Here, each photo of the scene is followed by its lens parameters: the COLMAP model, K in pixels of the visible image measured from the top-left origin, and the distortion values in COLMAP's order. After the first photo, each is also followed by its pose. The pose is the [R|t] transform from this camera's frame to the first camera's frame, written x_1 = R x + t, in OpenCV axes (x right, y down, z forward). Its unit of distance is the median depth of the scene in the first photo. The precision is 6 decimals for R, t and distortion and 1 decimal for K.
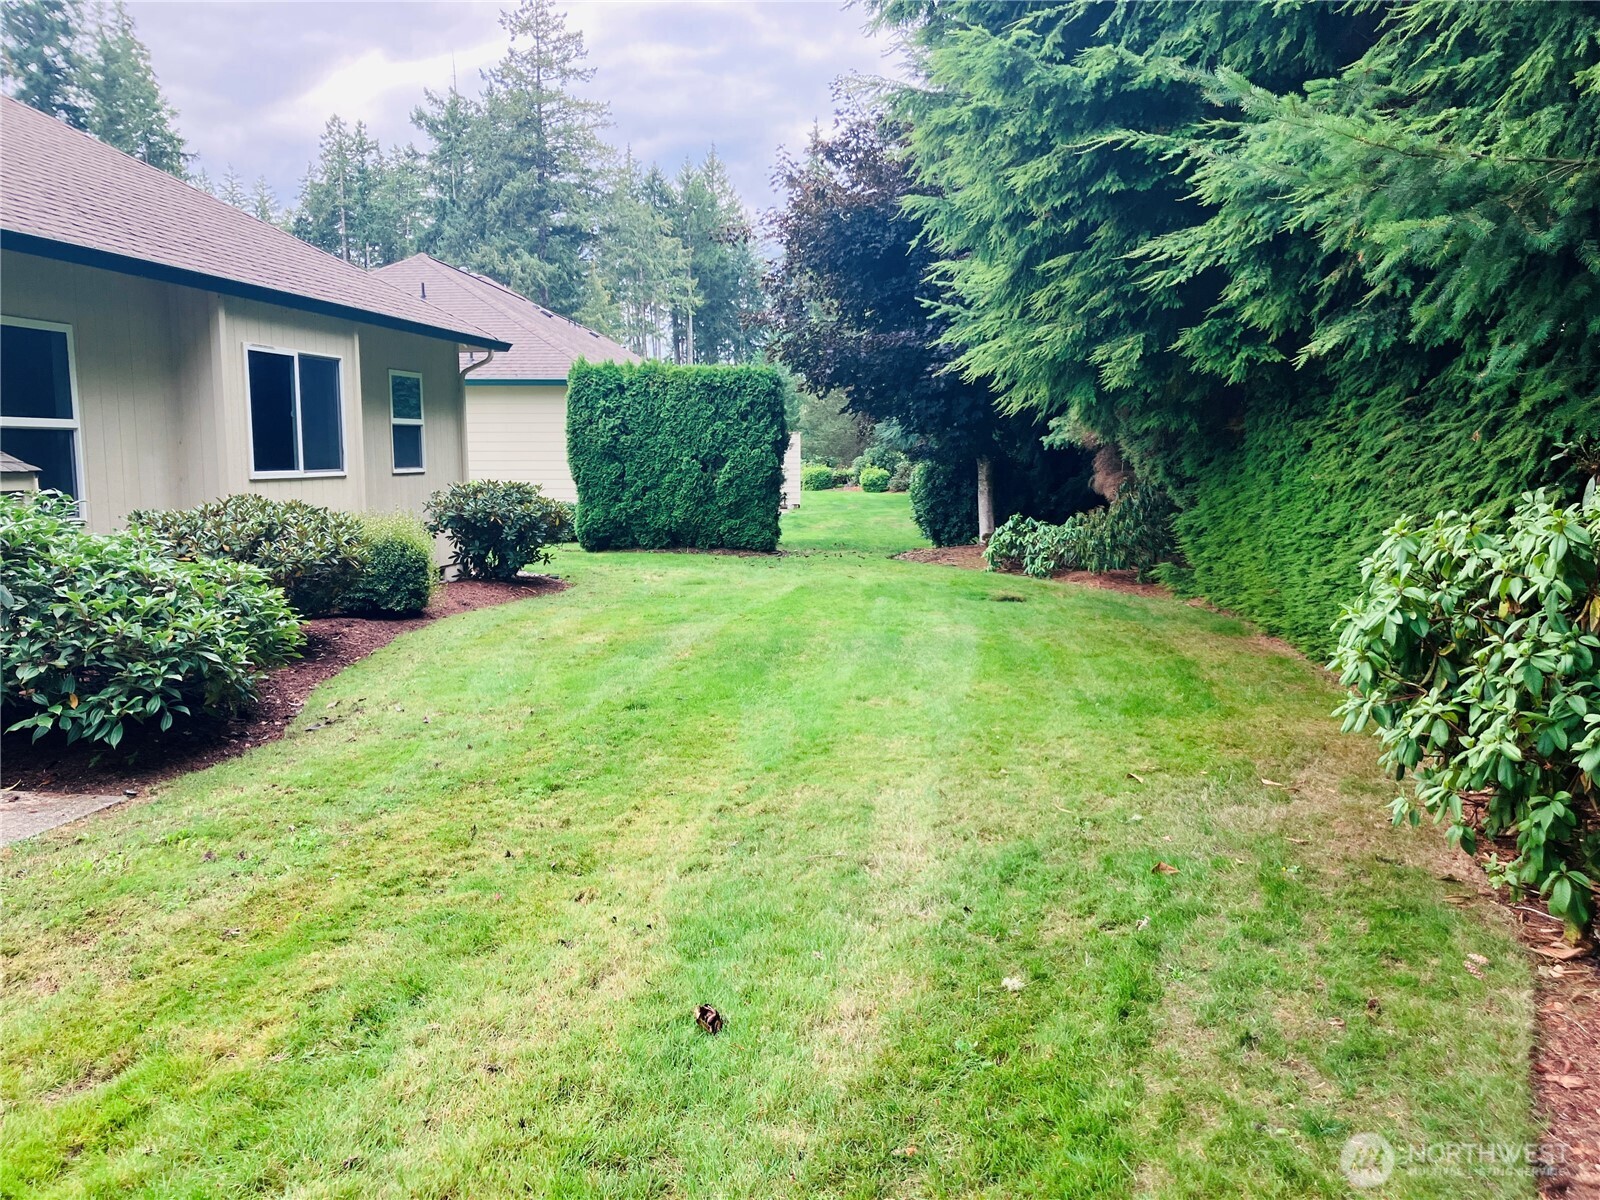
lens RADIAL K [[1313.6, 0, 803.4], [0, 1313.6, 607.5], [0, 0, 1]] dist [0.054523, -0.076680]
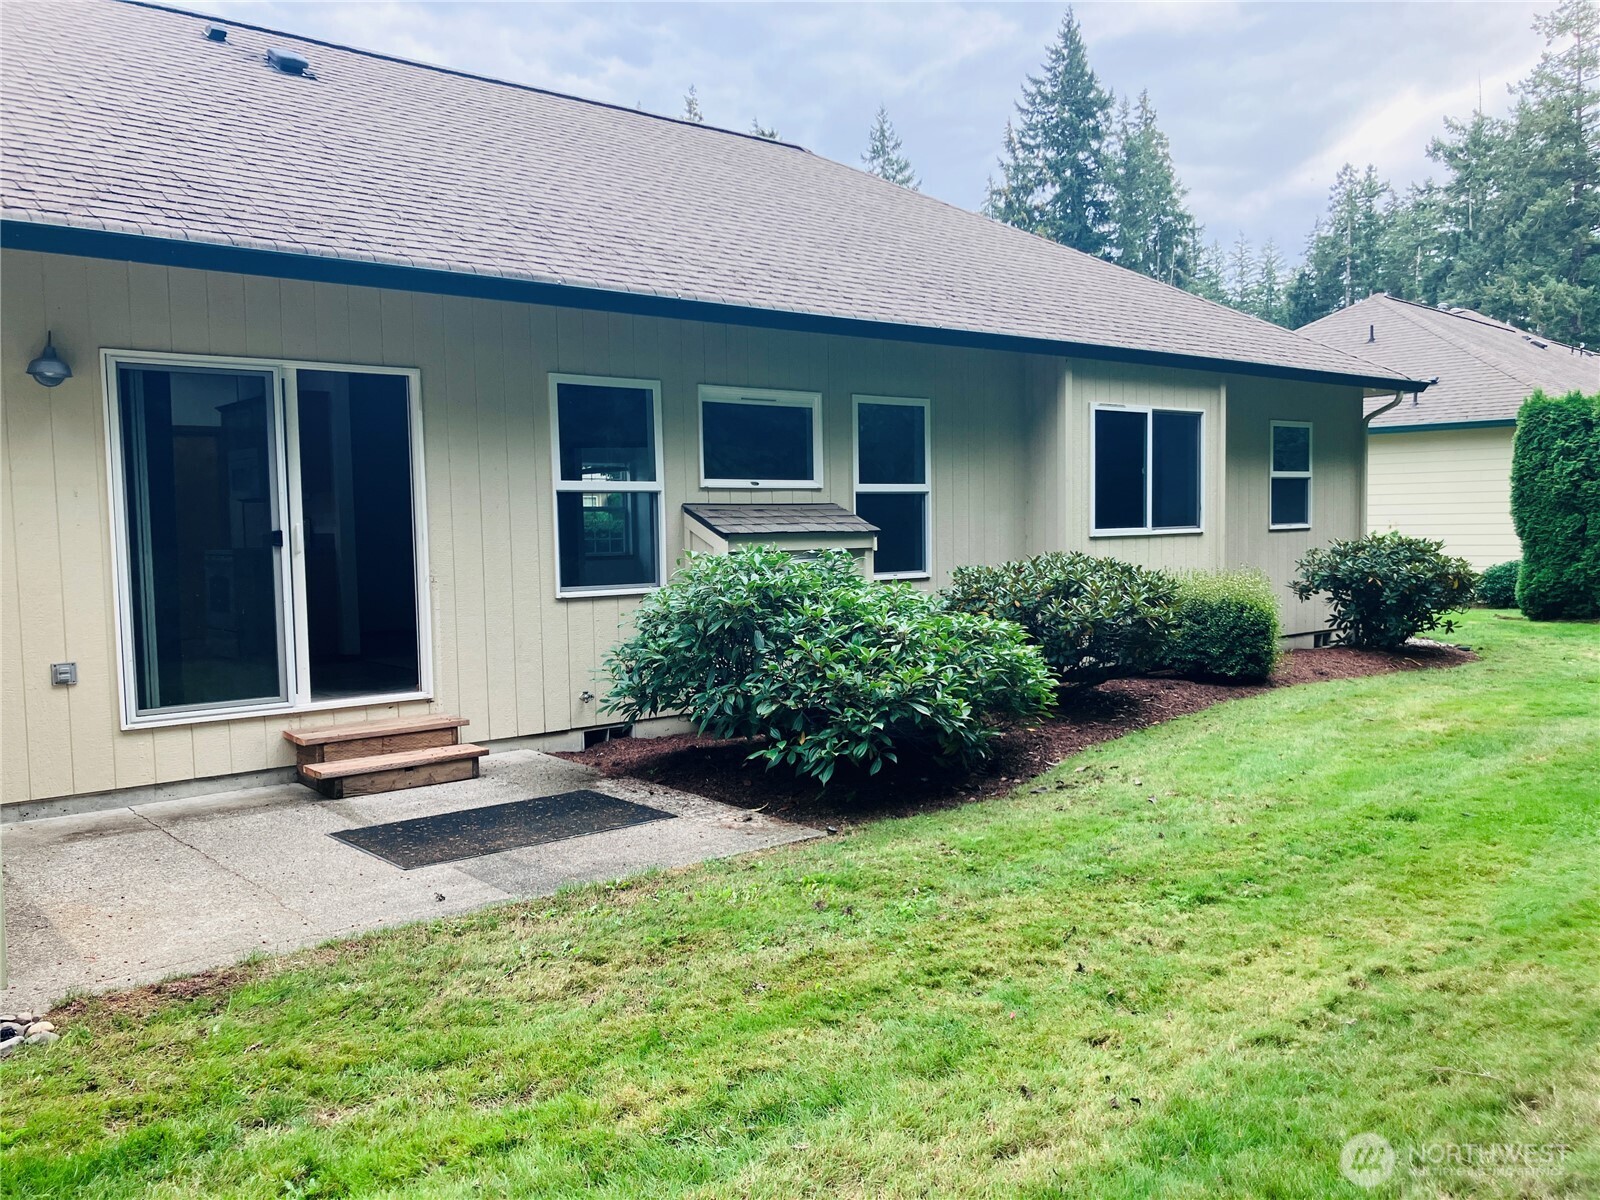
lens RADIAL K [[1313.6, 0, 803.6], [0, 1313.6, 614.1], [0, 0, 1]] dist [0.054523, -0.076680]
pose [[0.741437, 0.040279, -0.669813, 0.103870], [-0.064408, 0.997860, -0.011289, -0.012032], [0.667924, 0.051512, 0.742444, 0.104388]]
